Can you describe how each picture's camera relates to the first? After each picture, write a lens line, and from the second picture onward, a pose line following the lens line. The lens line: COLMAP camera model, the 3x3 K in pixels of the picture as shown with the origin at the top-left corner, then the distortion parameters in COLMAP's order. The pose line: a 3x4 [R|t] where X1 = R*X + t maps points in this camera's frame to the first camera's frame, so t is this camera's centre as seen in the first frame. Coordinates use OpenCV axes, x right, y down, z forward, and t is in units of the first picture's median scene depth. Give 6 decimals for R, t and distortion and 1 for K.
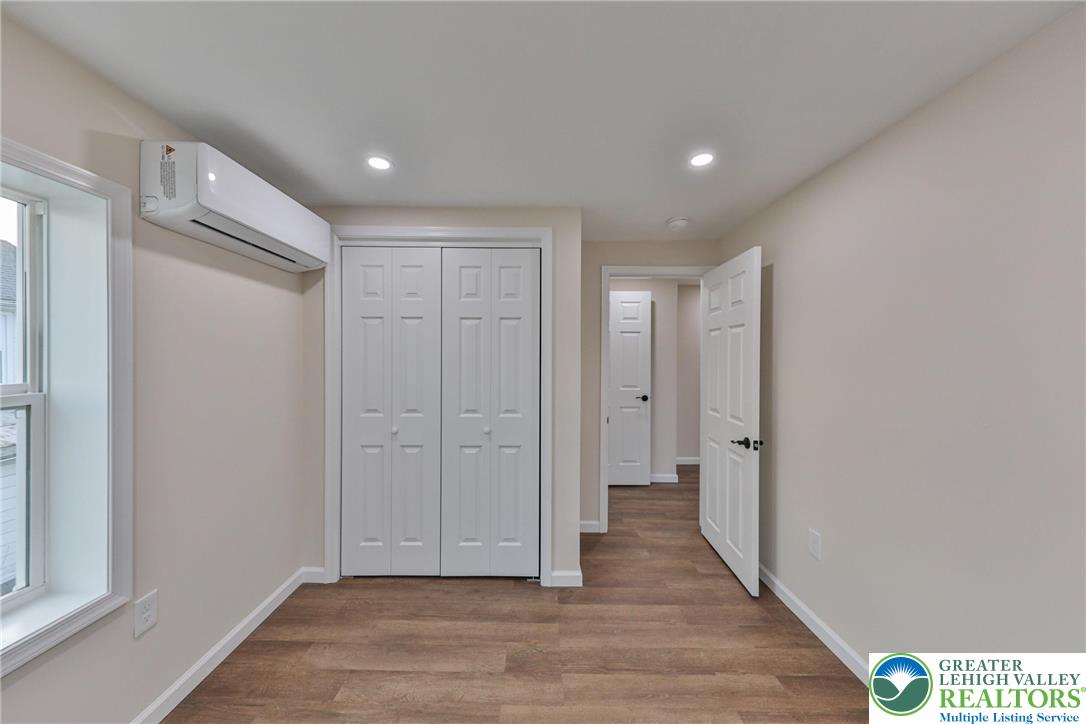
lens RADIAL K [[364.7, 0, 547.8], [0, 364.7, 358.2], [0, 0, 1]] dist [0.013560, -0.004469]
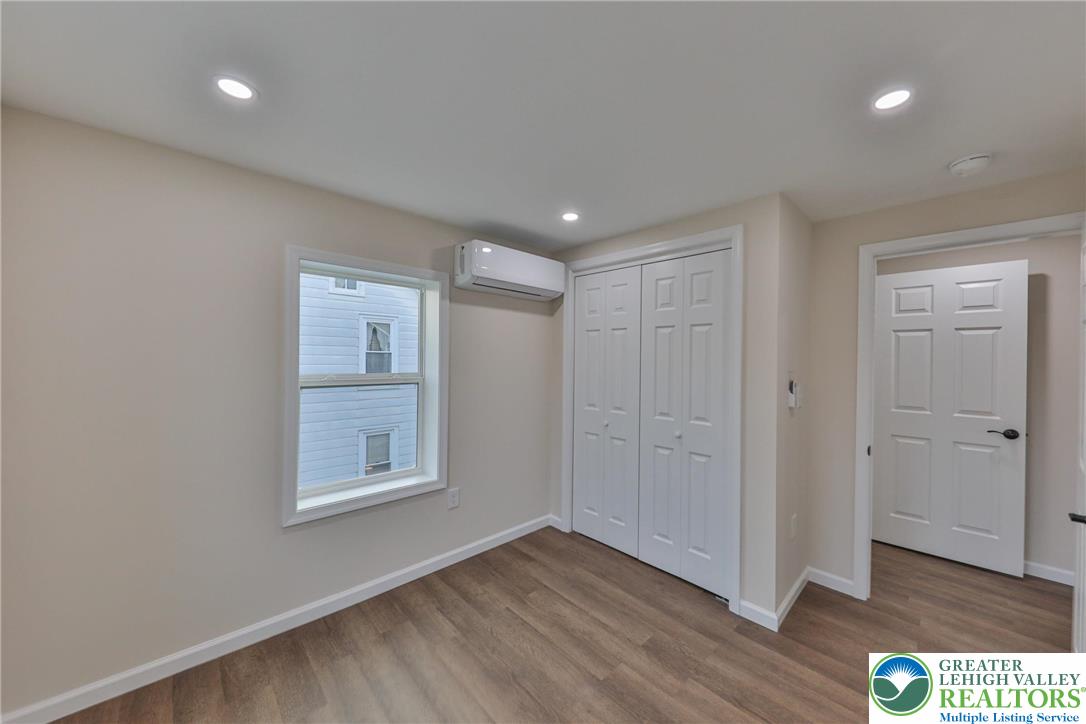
lens RADIAL K [[366.5, 0, 543.0], [0, 366.5, 362.0], [0, 0, 1]] dist [0.014175, -0.004221]
pose [[0.712485, 0.010825, -0.701604, 0.309119], [-0.015234, 0.999884, -0.000044, -0.001356], [0.701522, 0.010720, 0.712567, -0.010038]]
